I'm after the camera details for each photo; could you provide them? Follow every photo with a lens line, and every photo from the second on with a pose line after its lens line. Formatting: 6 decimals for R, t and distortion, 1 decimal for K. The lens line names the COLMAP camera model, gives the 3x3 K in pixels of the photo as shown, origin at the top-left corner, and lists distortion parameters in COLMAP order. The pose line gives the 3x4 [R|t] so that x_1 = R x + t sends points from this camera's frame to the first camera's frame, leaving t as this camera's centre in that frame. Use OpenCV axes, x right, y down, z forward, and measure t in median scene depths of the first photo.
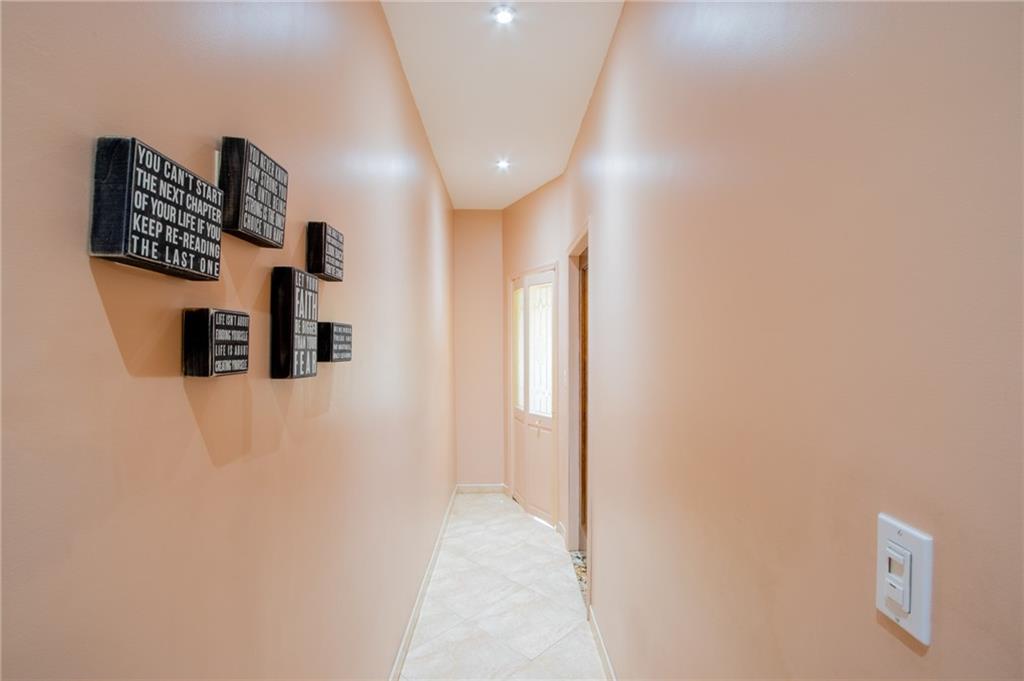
lens RADIAL K [[480.7, 0, 512.0], [0, 480.7, 340.5], [0, 0, 1]] dist [-0.000606, -0.000050]
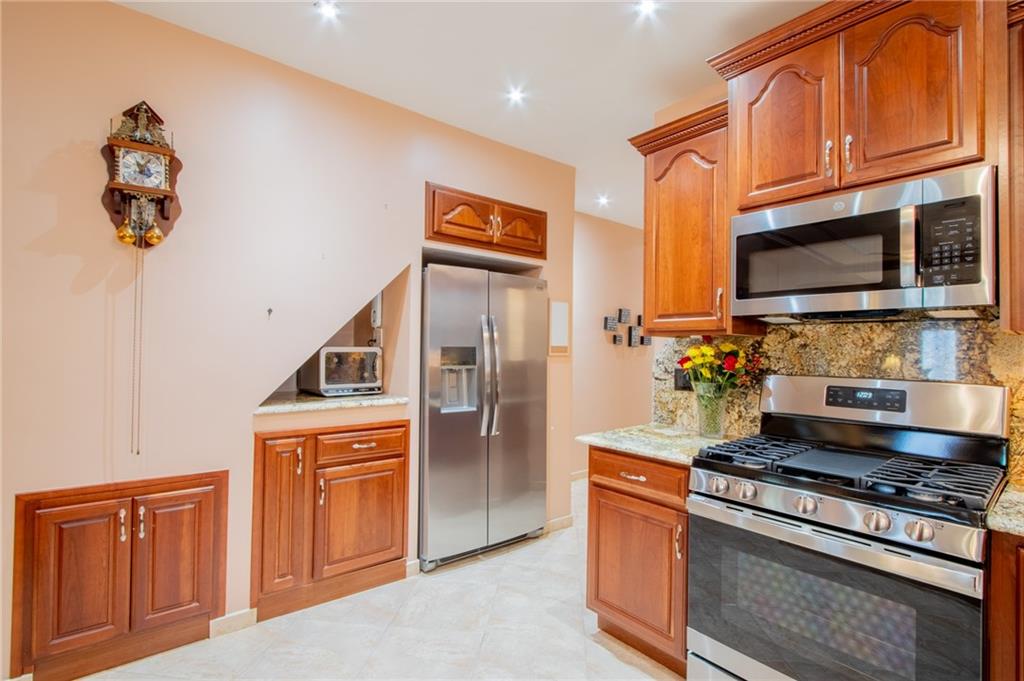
lens RADIAL K [[480.7, 0, 512.0], [0, 480.7, 340.5], [0, 0, 1]] dist [-0.000606, -0.000050]
pose [[0.617793, -0.009058, -0.786289, 3.468870], [-0.007202, 0.999827, -0.017177, 0.132693], [0.786308, 0.016275, 0.617620, -3.989393]]
